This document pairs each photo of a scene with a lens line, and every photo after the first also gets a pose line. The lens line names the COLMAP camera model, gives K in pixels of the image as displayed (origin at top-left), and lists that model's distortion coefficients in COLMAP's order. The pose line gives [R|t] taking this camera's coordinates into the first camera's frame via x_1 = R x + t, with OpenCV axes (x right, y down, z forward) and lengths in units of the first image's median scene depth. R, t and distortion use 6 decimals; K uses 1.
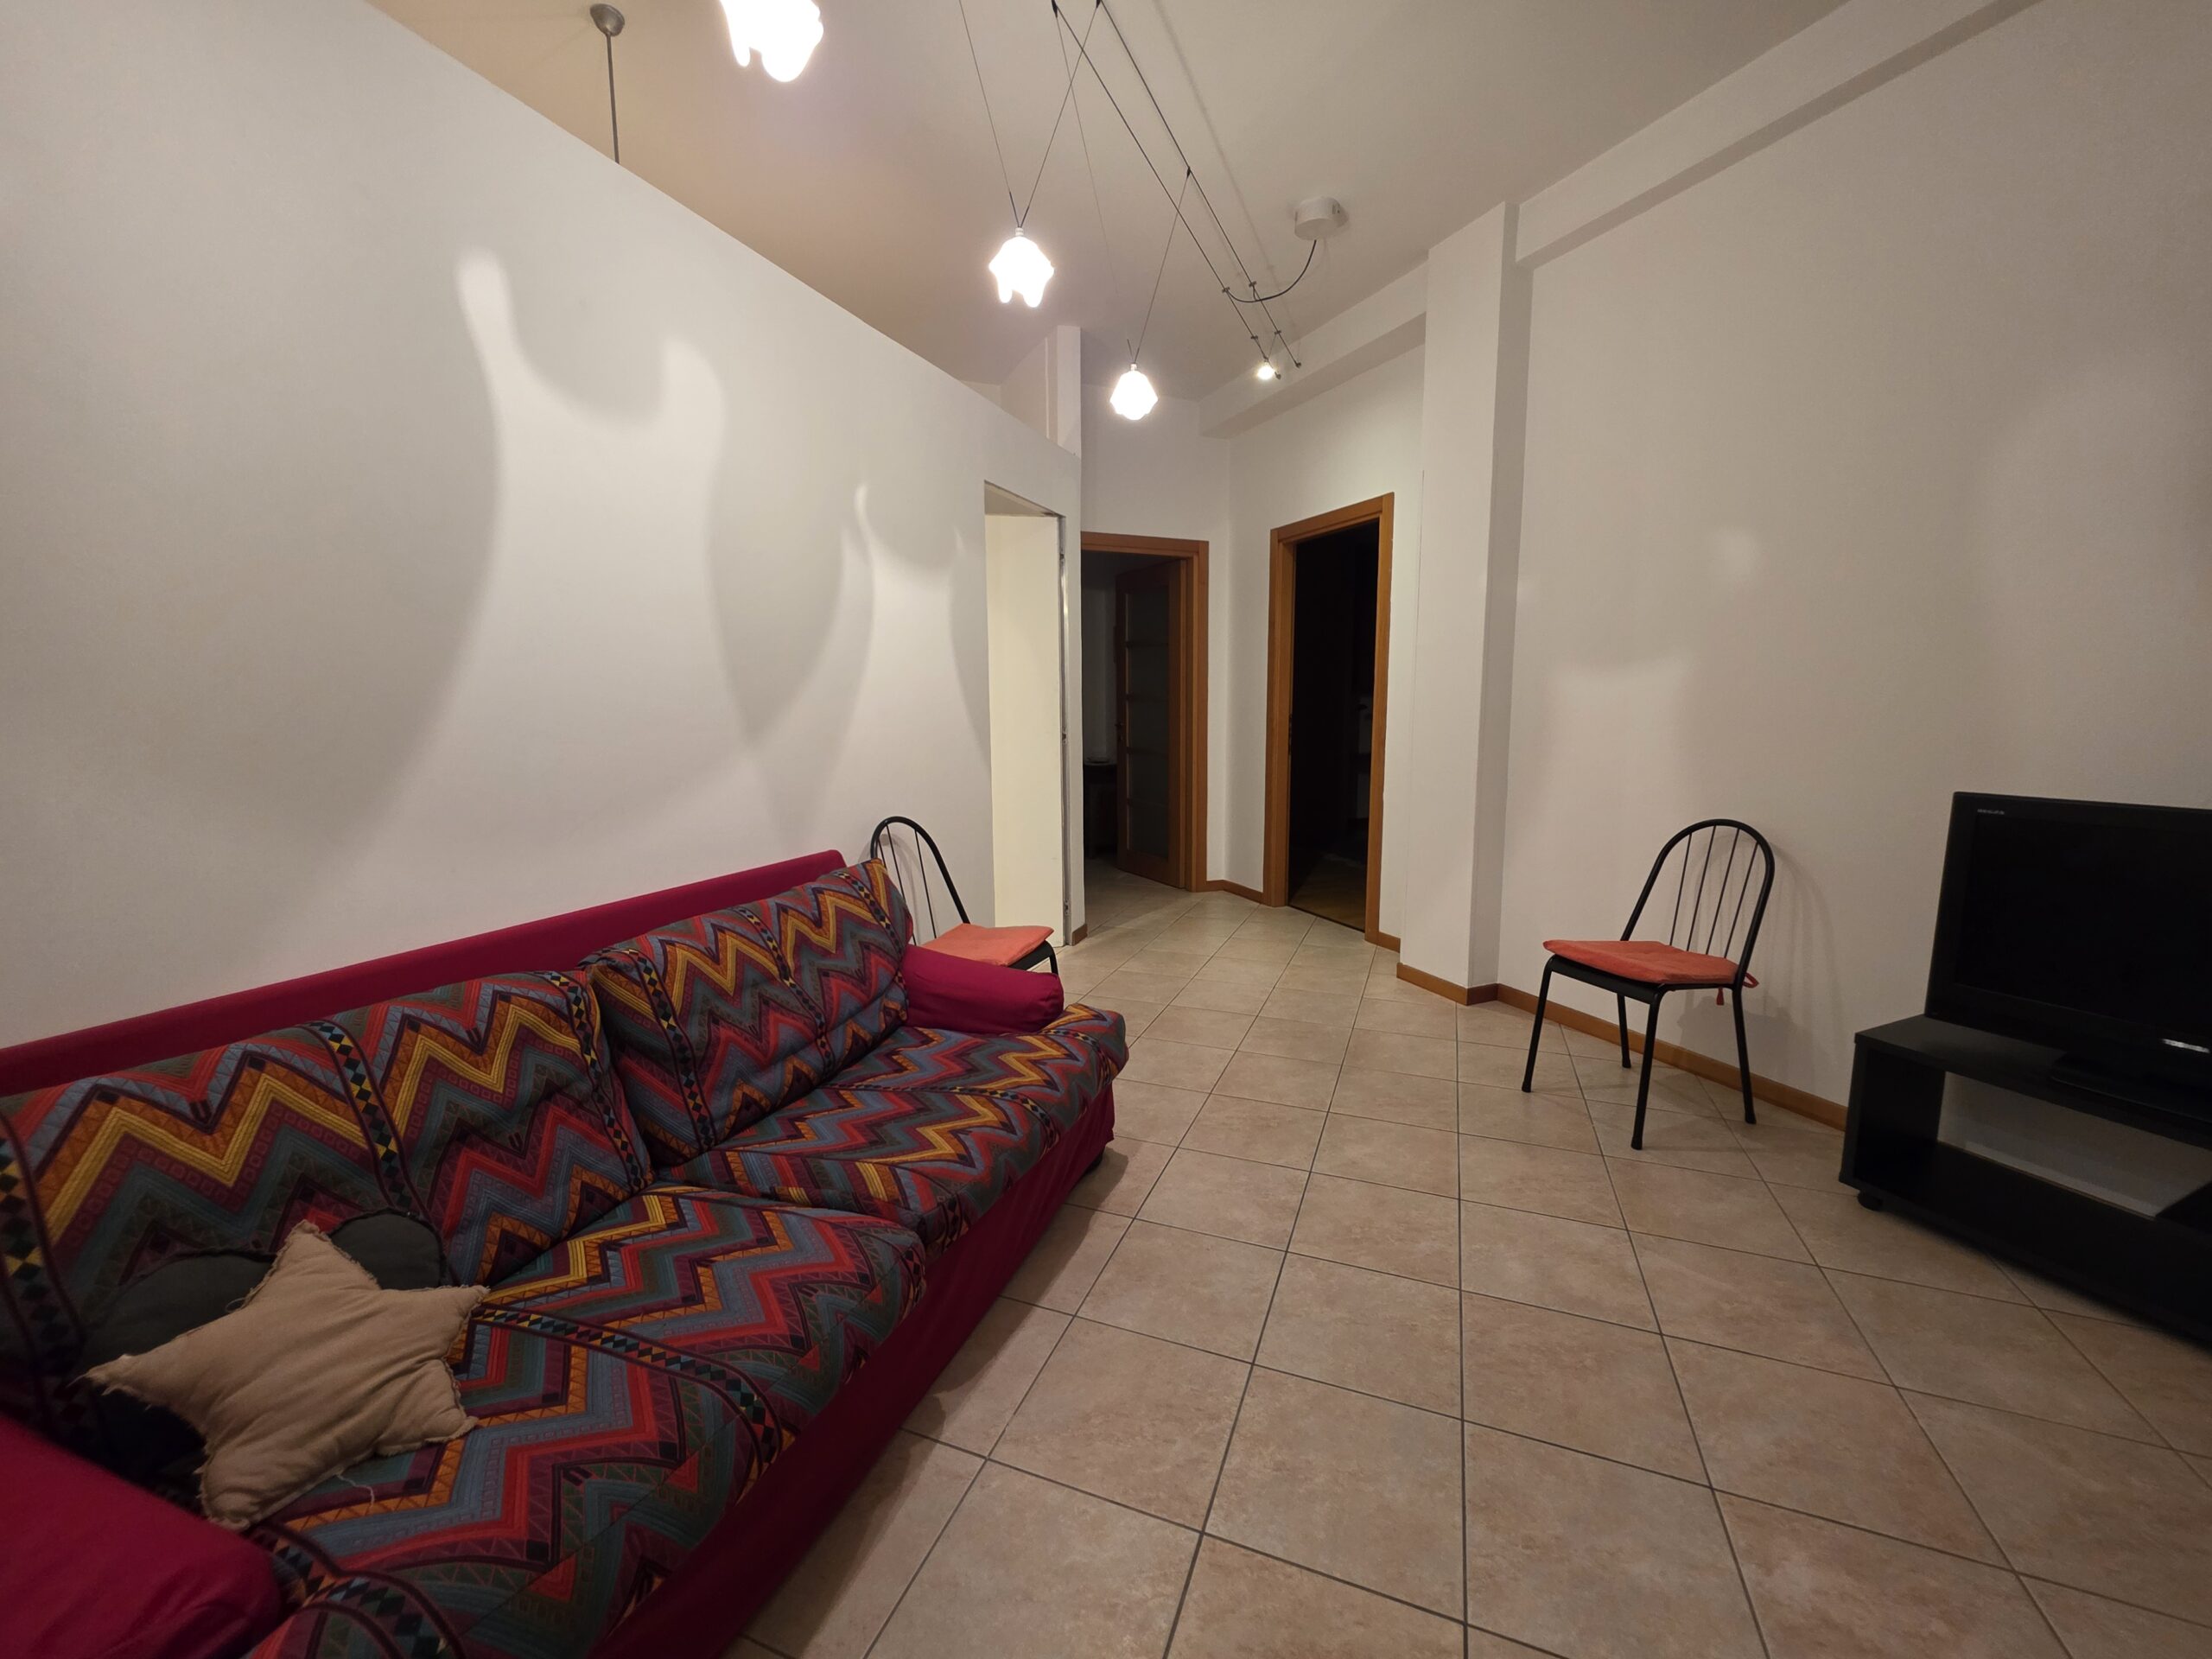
lens RADIAL K [[878.2, 0, 1100.7], [0, 878.2, 824.5], [0, 0, 1]] dist [0.001876, 0.000052]
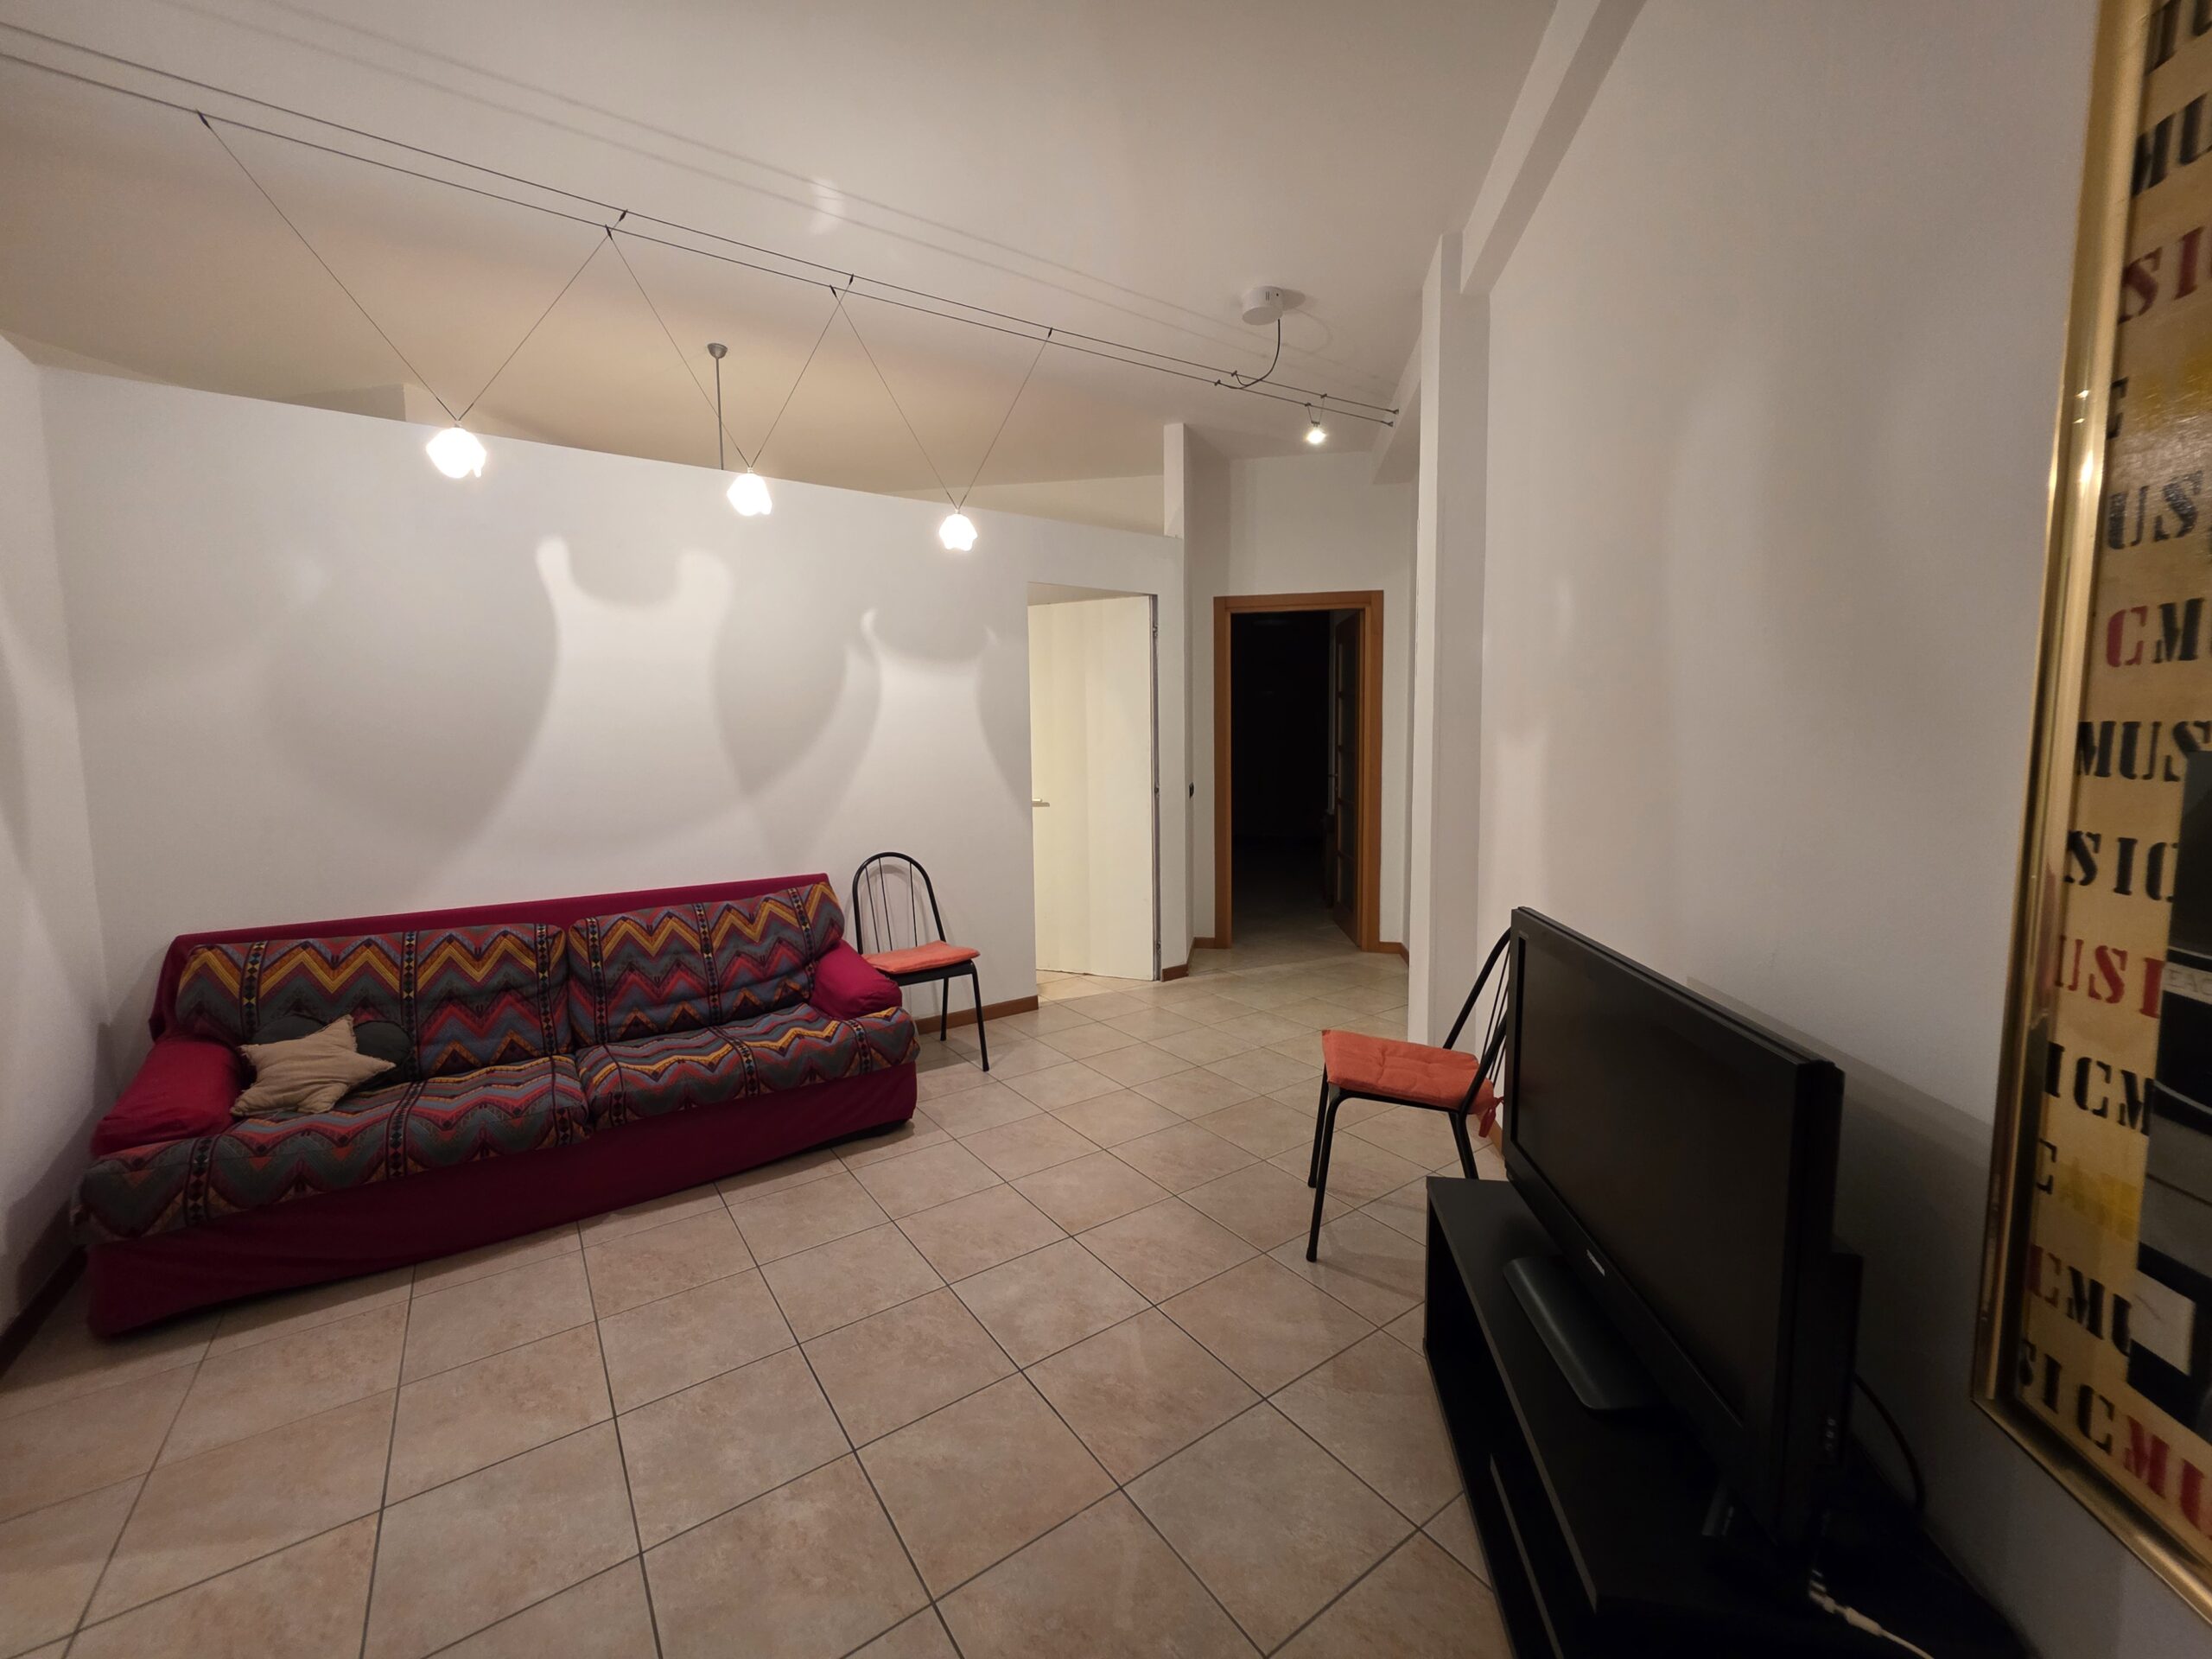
lens RADIAL K [[878.2, 0, 1100.7], [0, 878.2, 824.5], [0, 0, 1]] dist [0.001876, 0.000052]
pose [[0.831764, 0.048578, -0.553000, 1.200316], [-0.068494, 0.997533, -0.015393, -0.082311], [0.550888, 0.050681, 0.833039, 0.103062]]
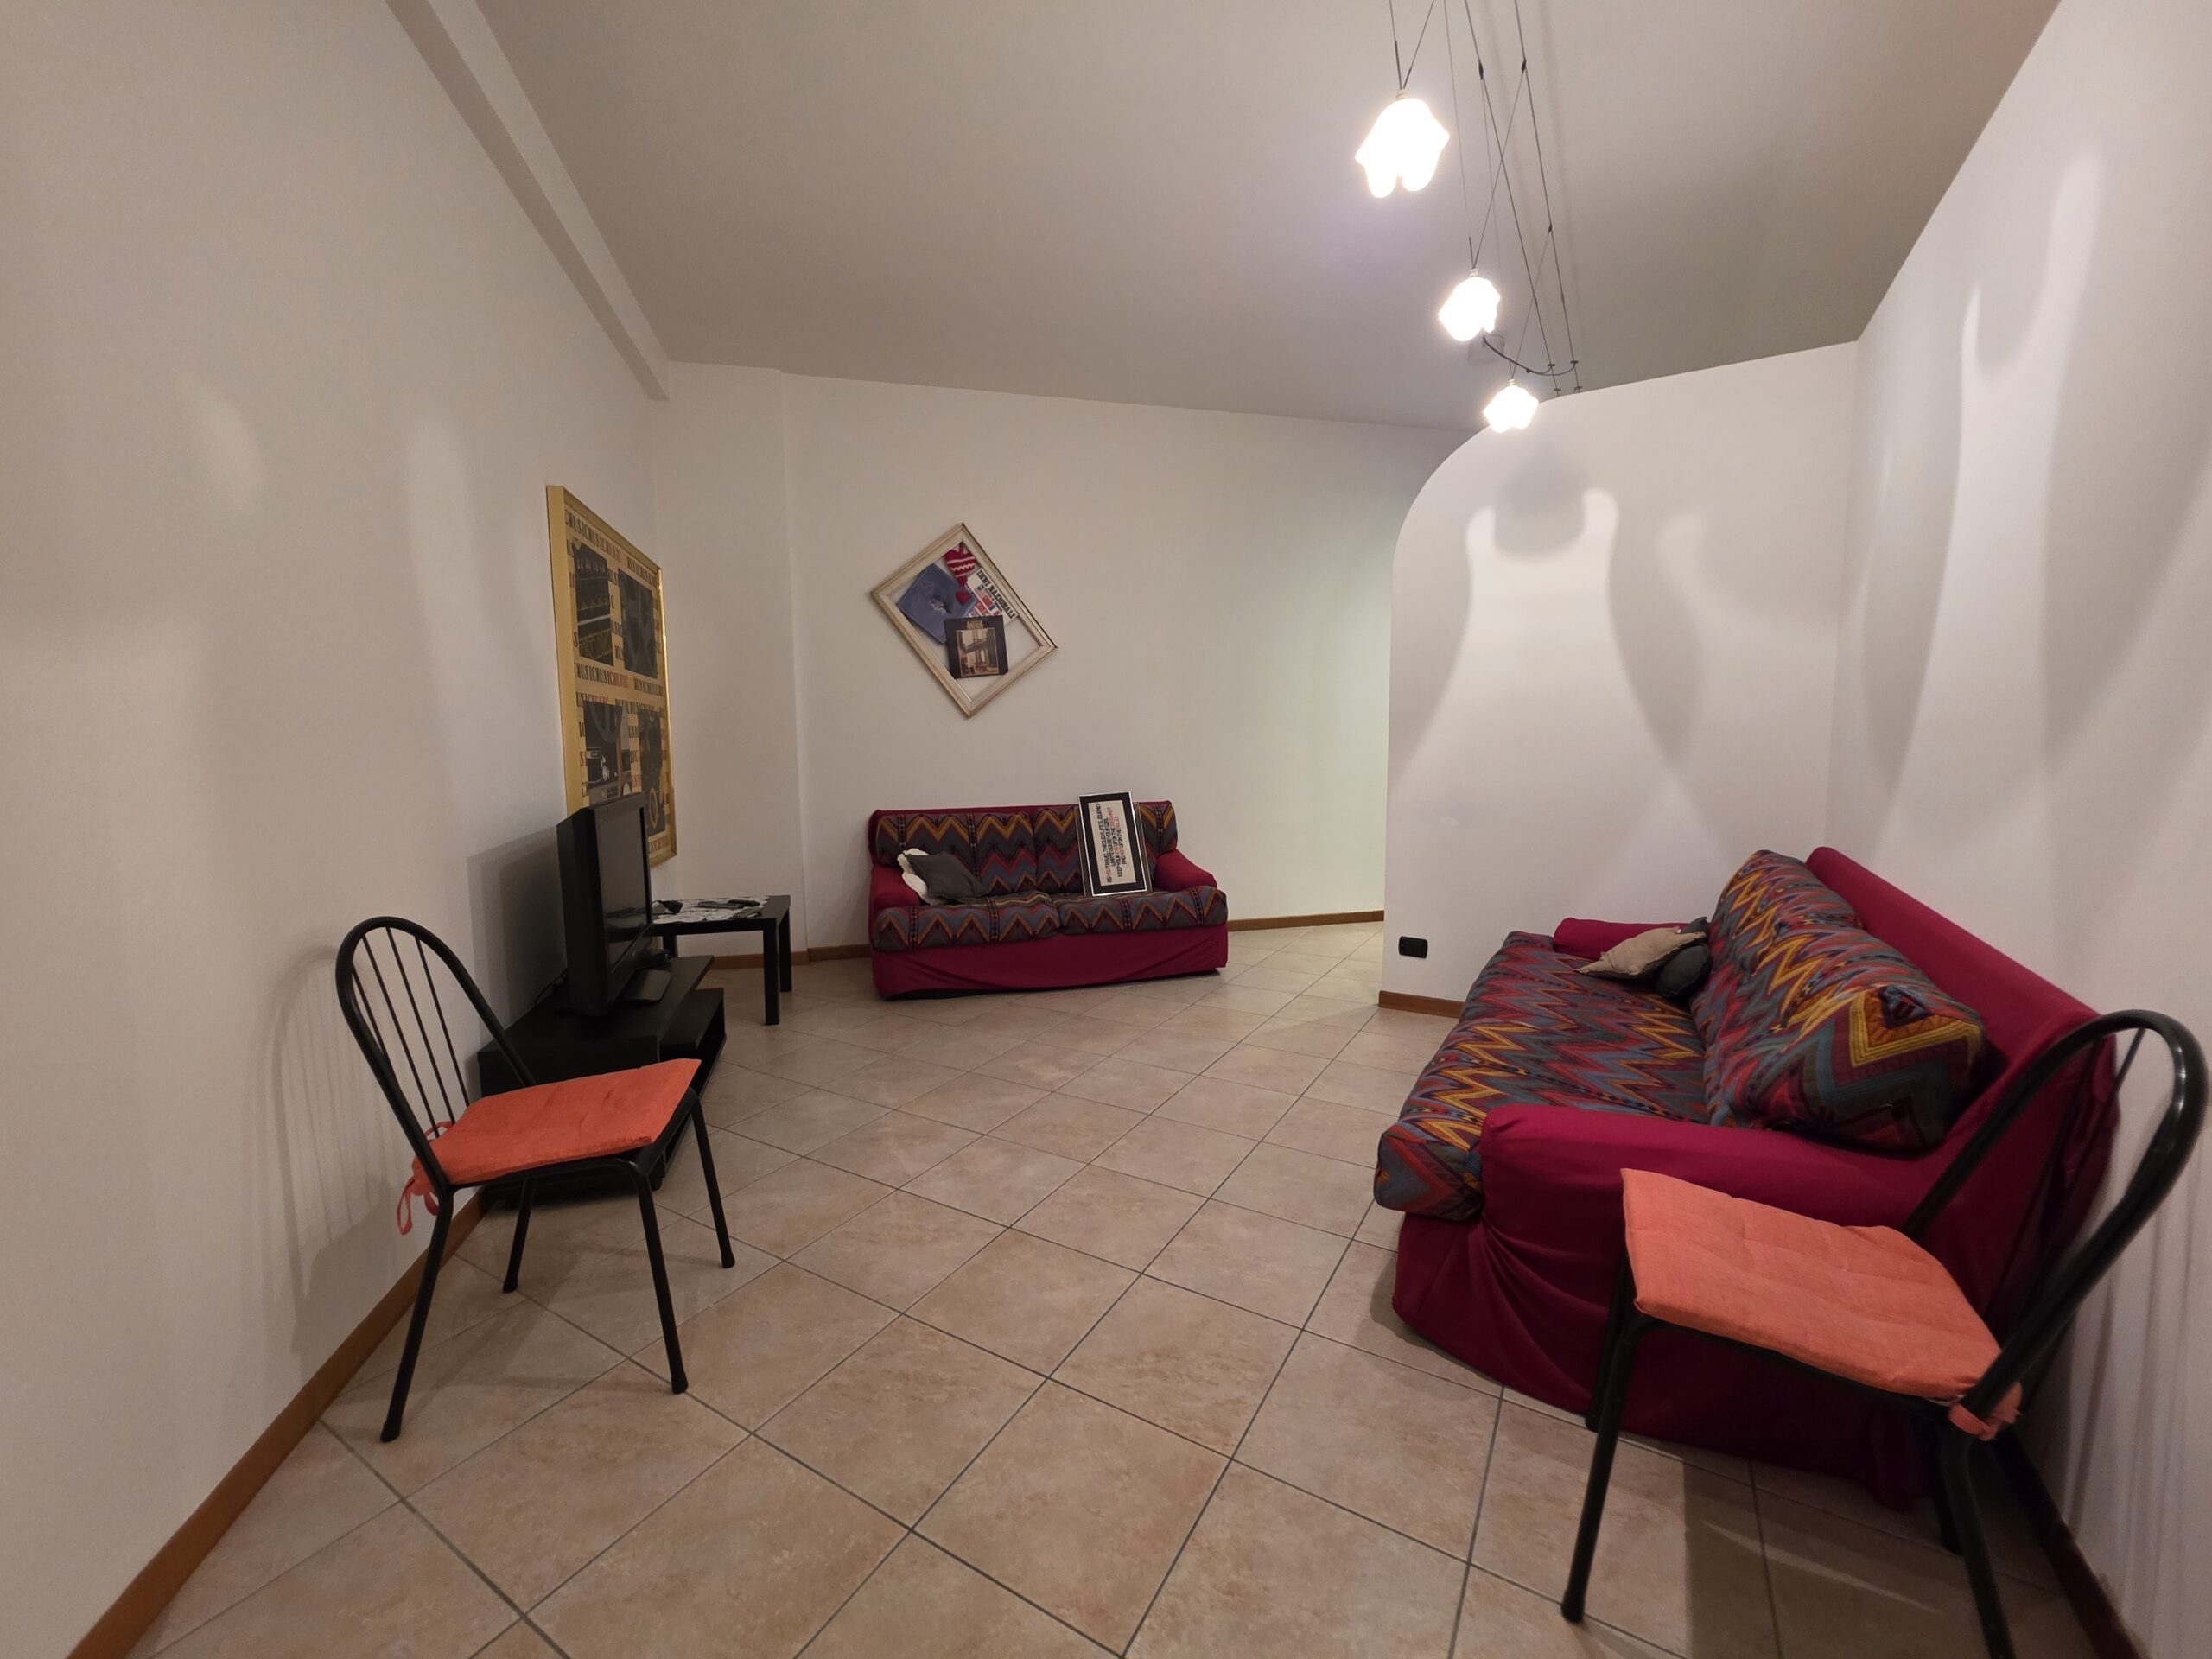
lens RADIAL K [[878.2, 0, 1100.7], [0, 878.2, 824.5], [0, 0, 1]] dist [0.001876, 0.000052]
pose [[-0.986035, 0.000851, 0.166533, 0.171578], [0.040777, 0.970781, 0.236479, -0.275185], [-0.161466, 0.239967, -0.957259, 2.135293]]
